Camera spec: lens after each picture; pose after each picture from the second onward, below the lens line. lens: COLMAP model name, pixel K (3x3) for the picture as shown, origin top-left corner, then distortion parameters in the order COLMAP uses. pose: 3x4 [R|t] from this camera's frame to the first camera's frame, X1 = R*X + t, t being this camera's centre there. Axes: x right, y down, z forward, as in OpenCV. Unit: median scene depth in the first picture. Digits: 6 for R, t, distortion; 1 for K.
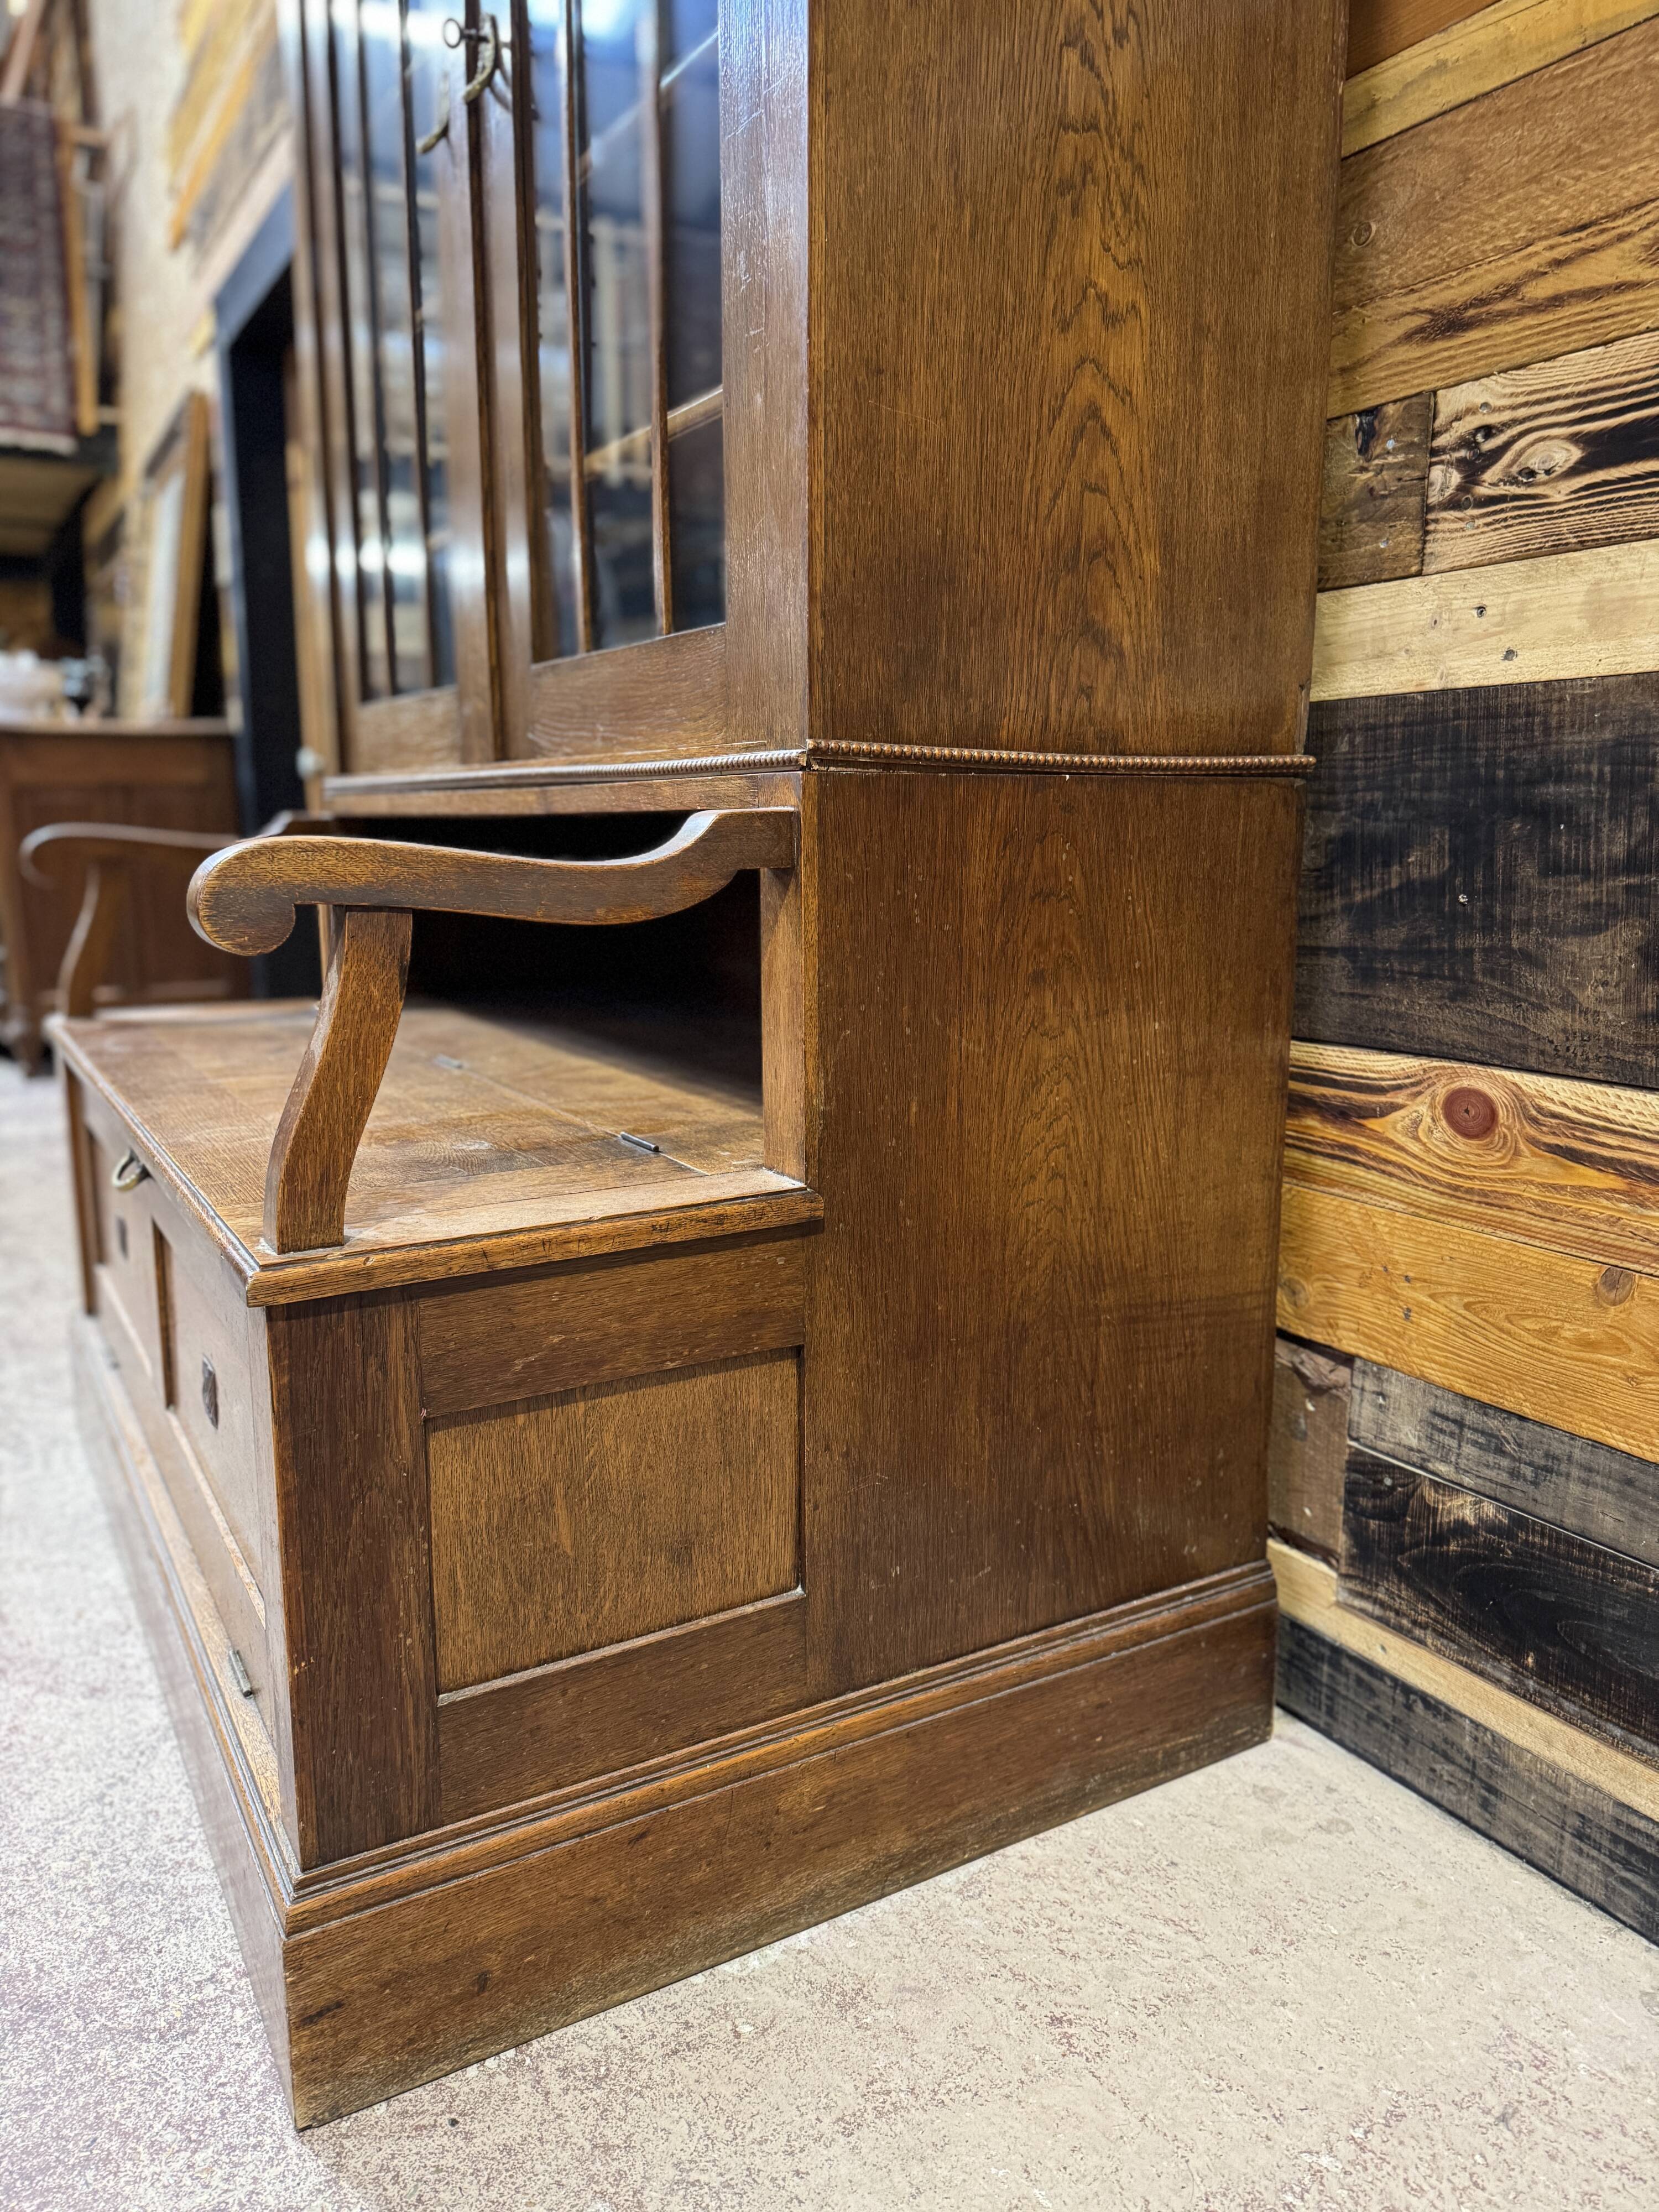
lens RADIAL K [[1575.6, 0, 832.6], [0, 1575.6, 1116.8], [0, 0, 1]] dist [0.014042, -0.020948]
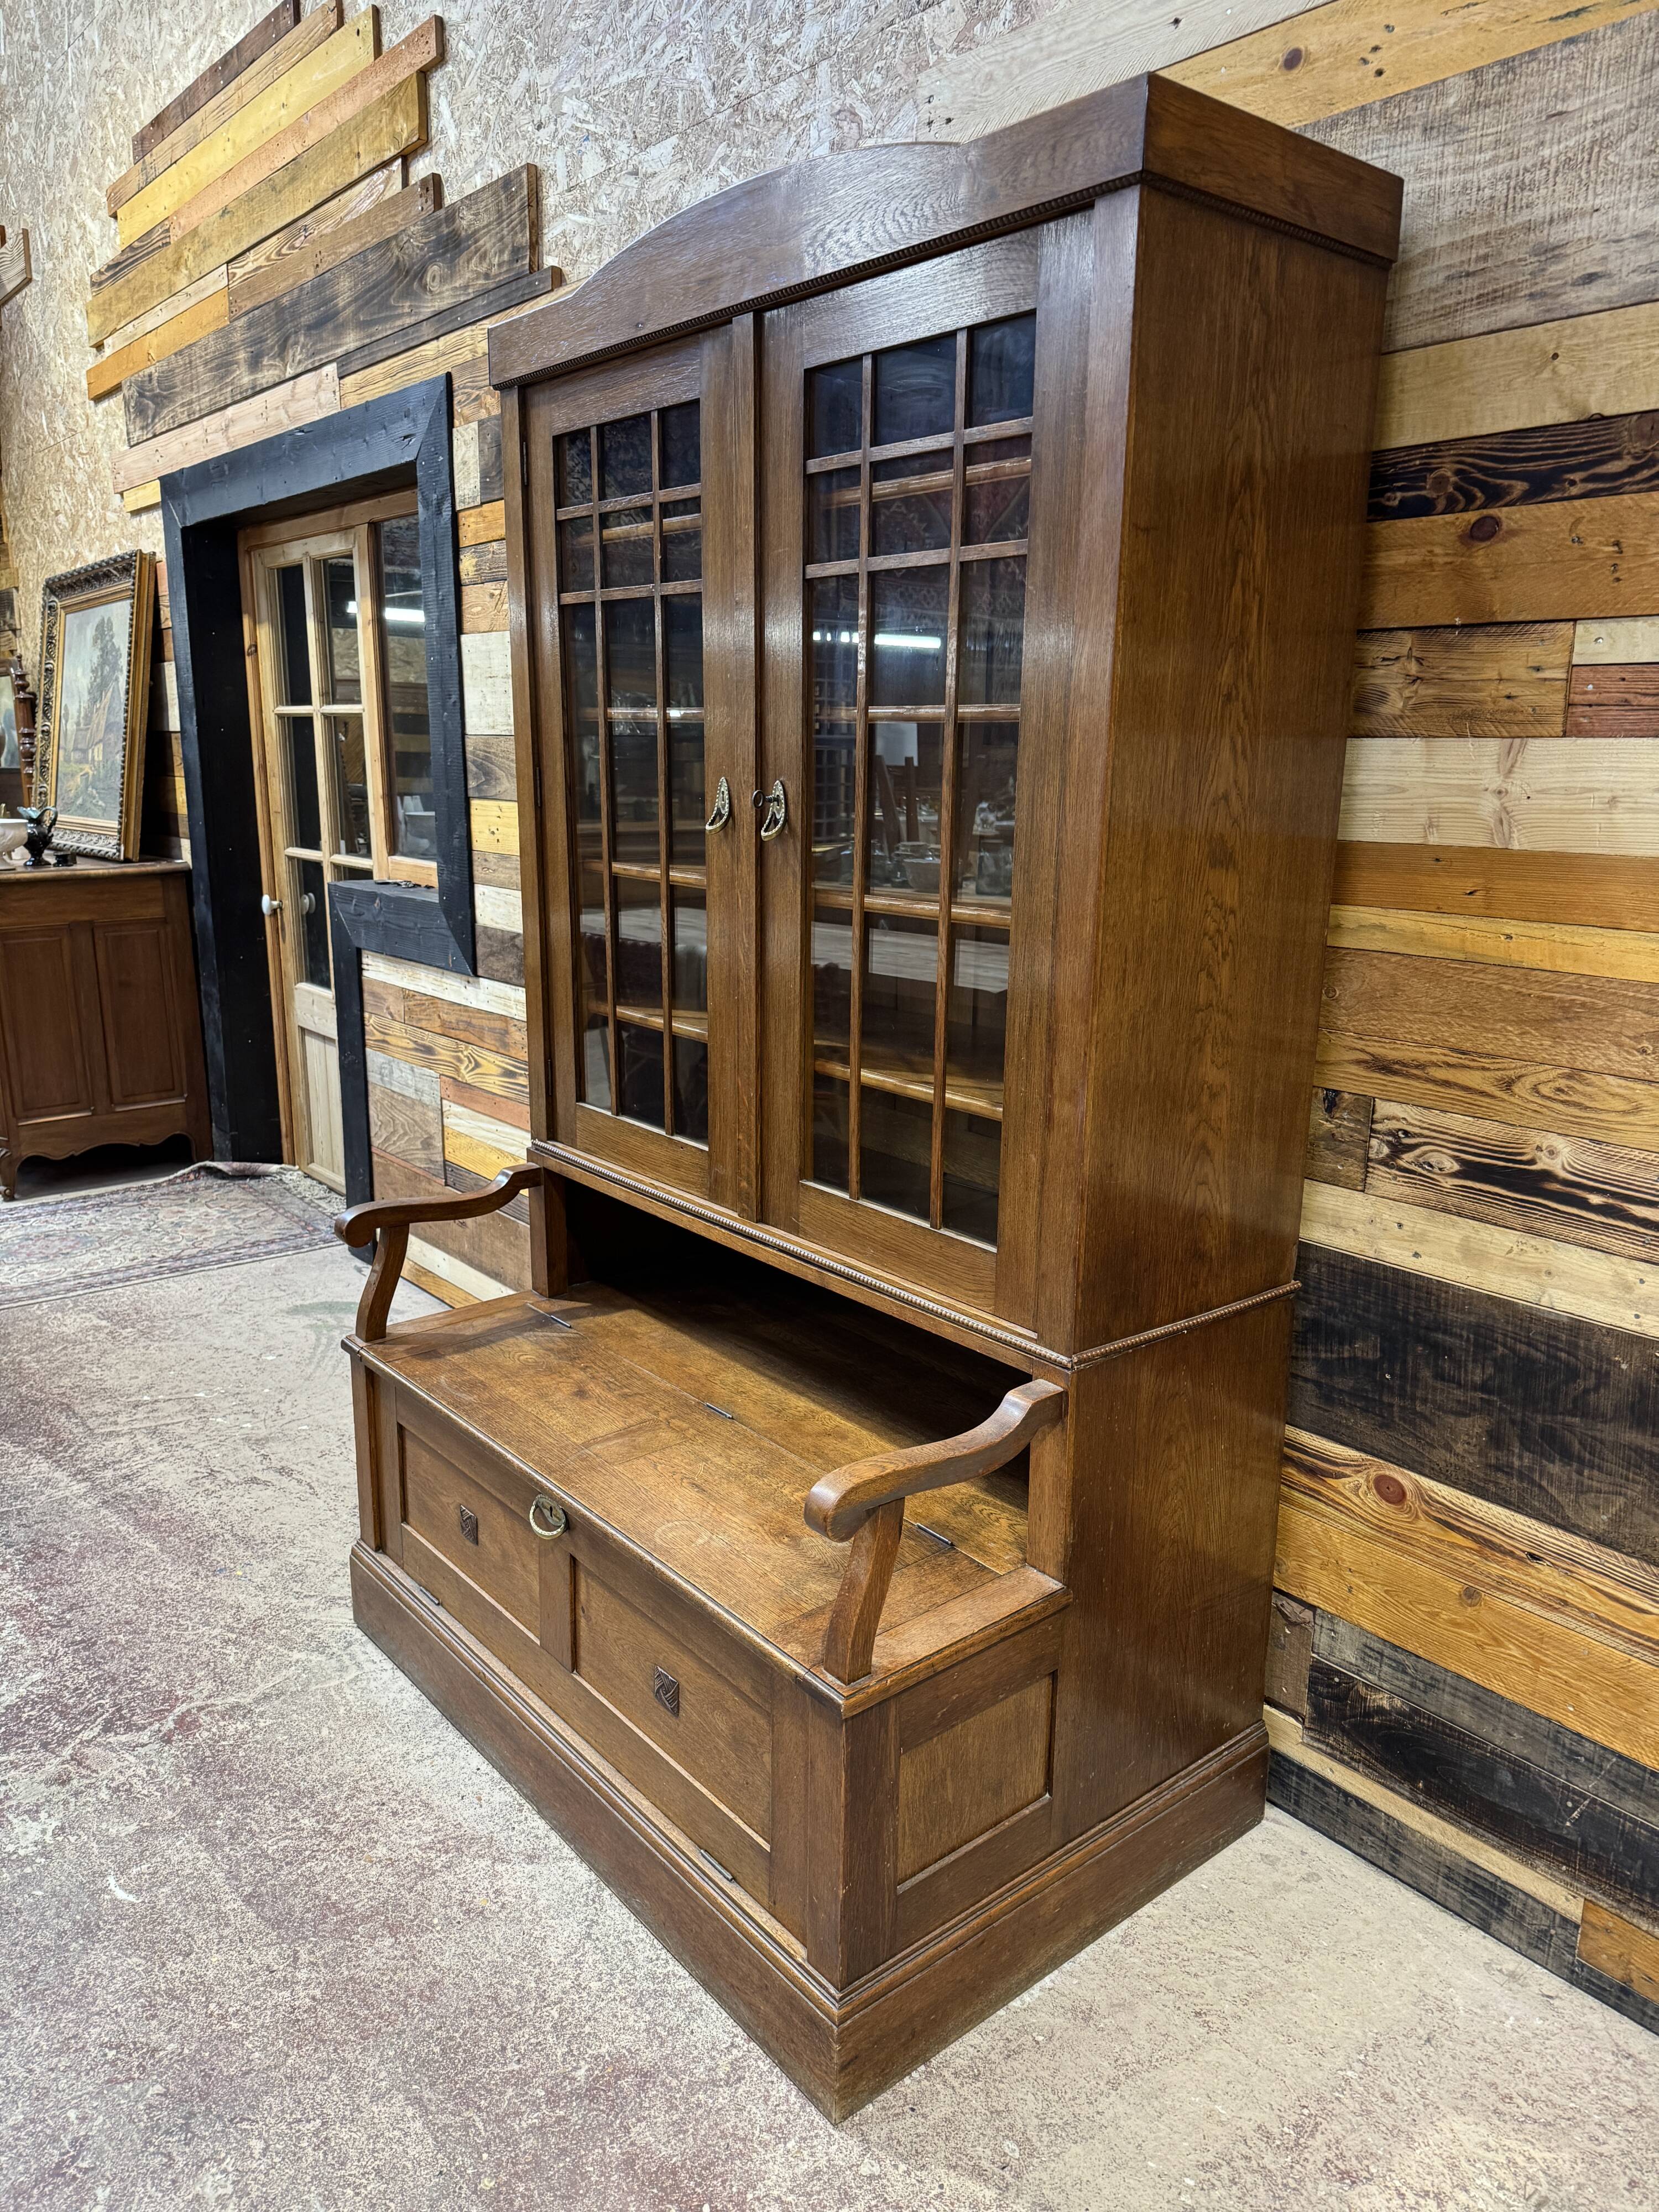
lens RADIAL K [[1575.6, 0, 819.5], [0, 1575.6, 1104.2], [0, 0, 1]] dist [0.014042, -0.020948]
pose [[0.987233, -0.026576, 0.157051, -0.526080], [0.018116, 0.998319, 0.055053, -0.571869], [-0.158250, -0.051505, 0.986055, -0.668909]]
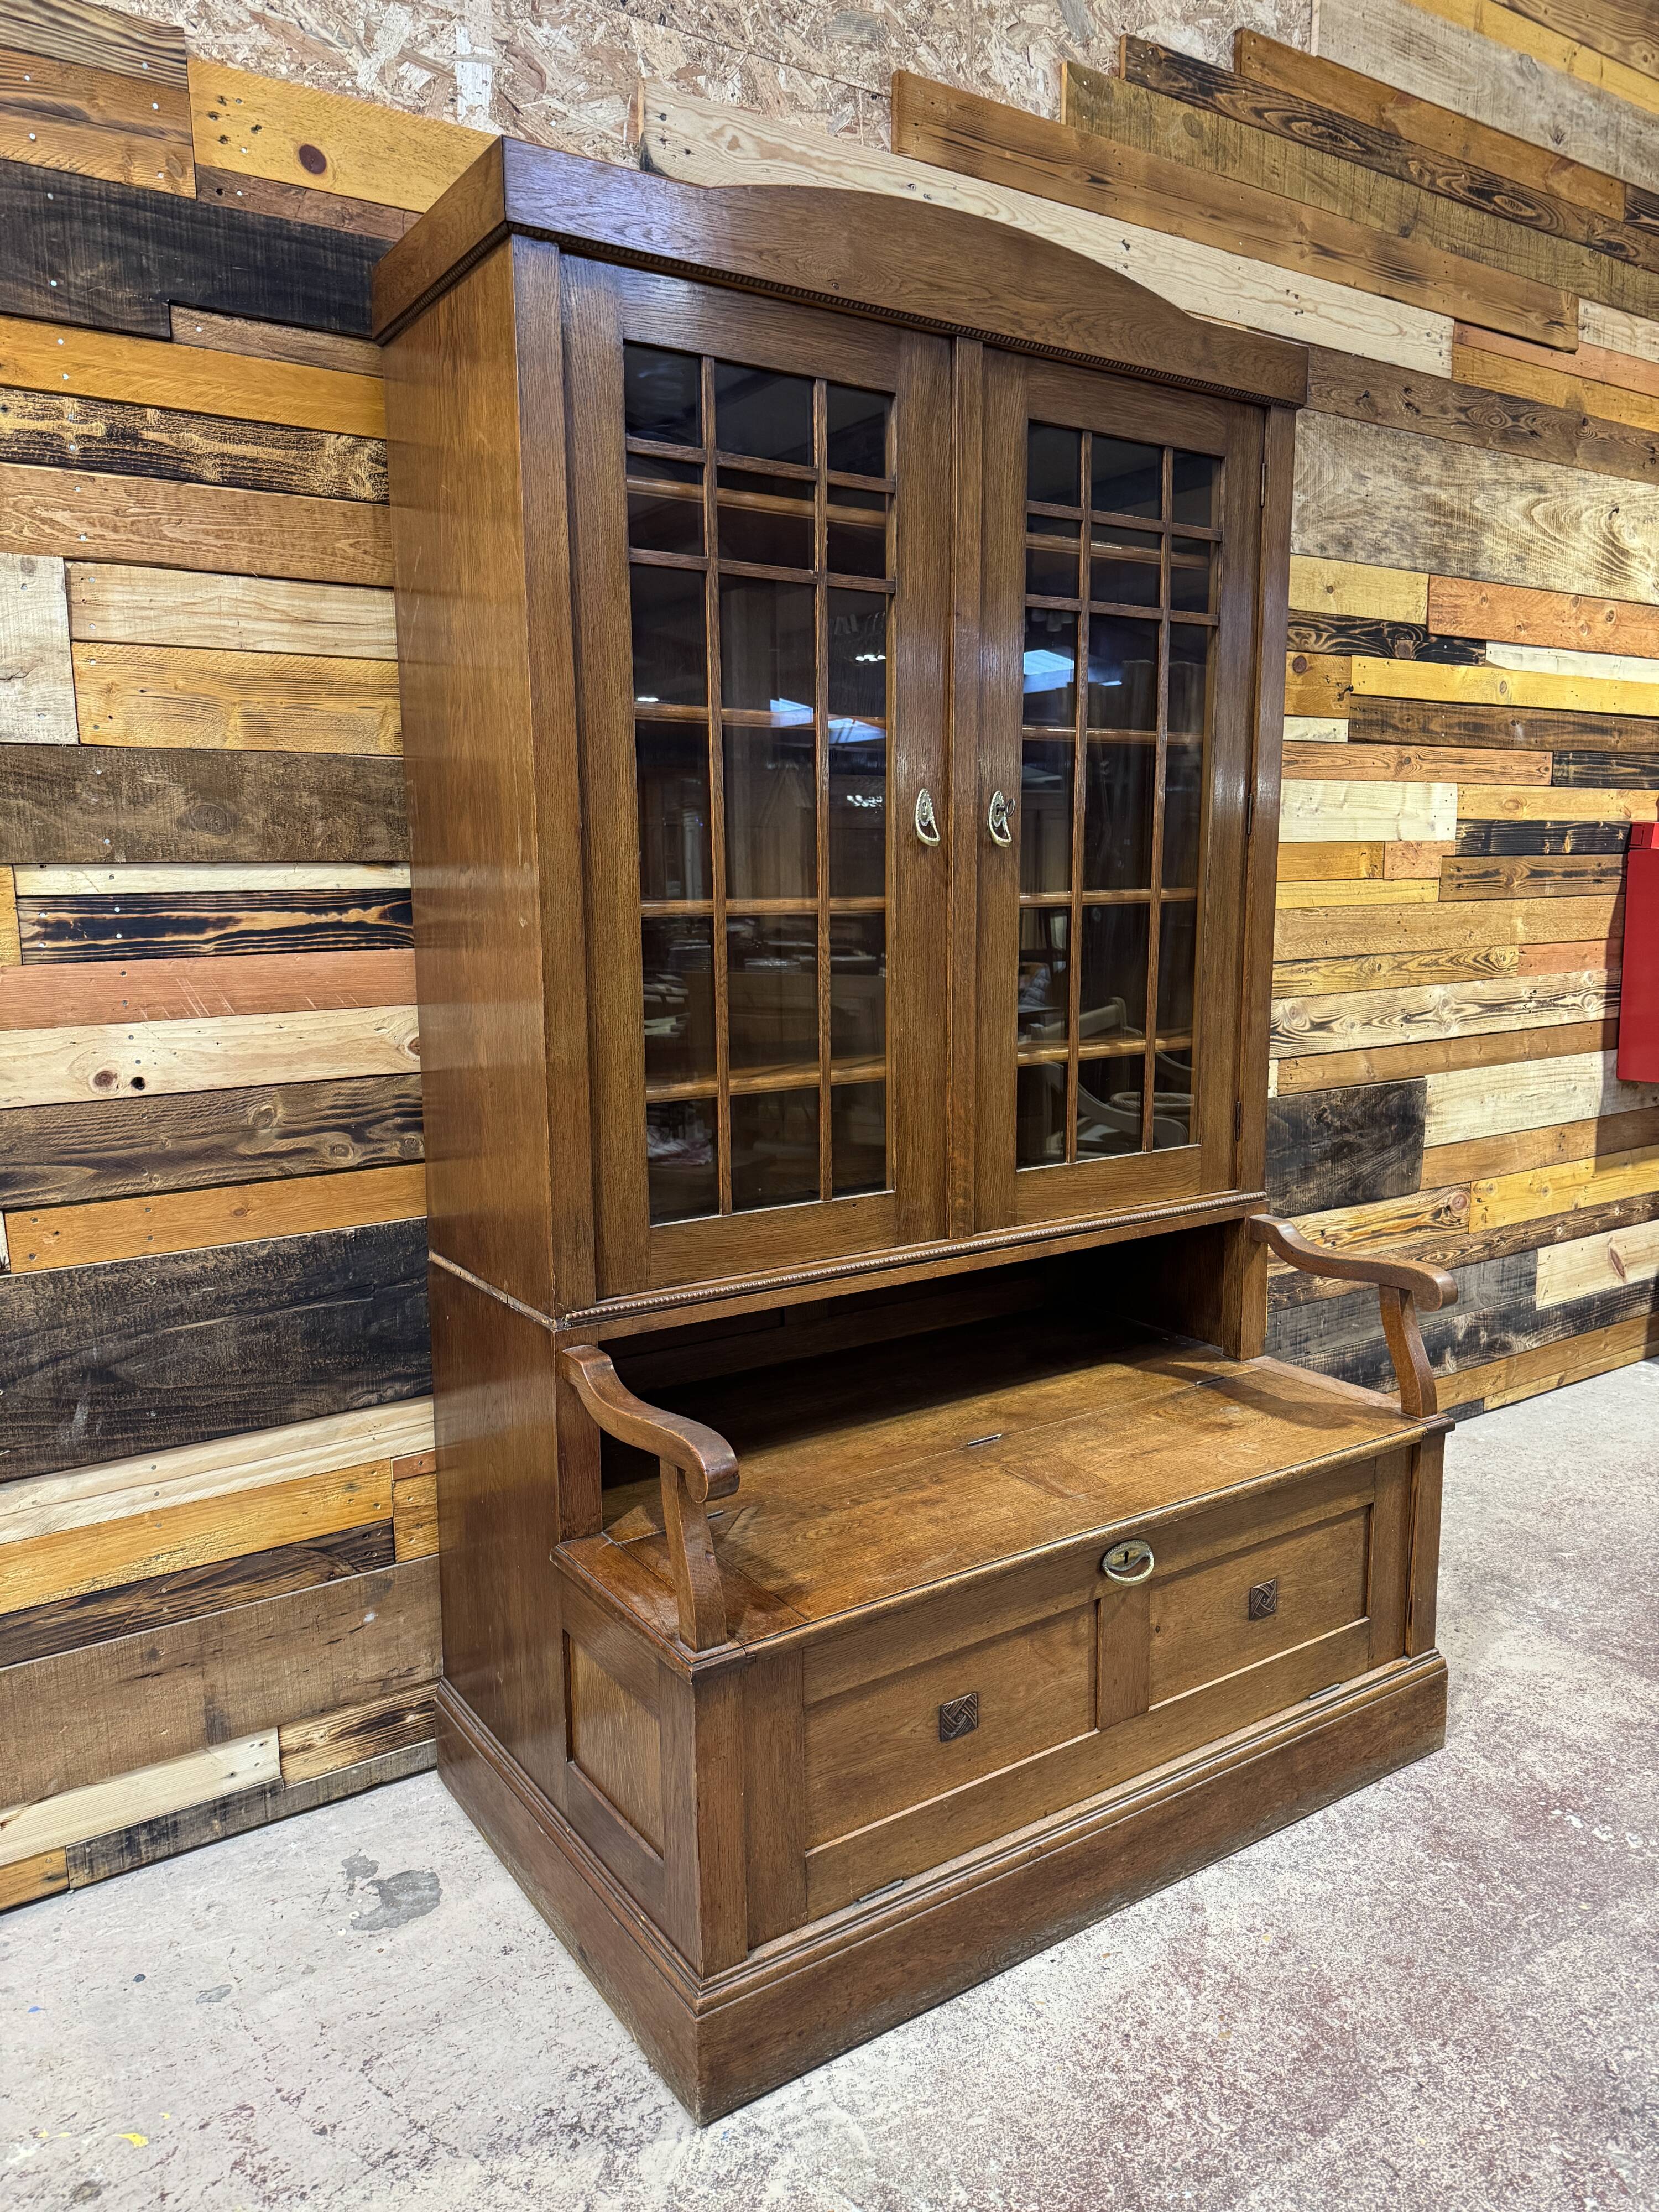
lens RADIAL K [[1575.6, 0, 828.3], [0, 1575.6, 1105.7], [0, 0, 1]] dist [0.014042, -0.020948]
pose [[-0.066491, -0.146684, 0.986946, -2.269300], [0.187585, 0.969660, 0.156752, -0.824561], [-0.979995, 0.195559, -0.036958, 1.593012]]
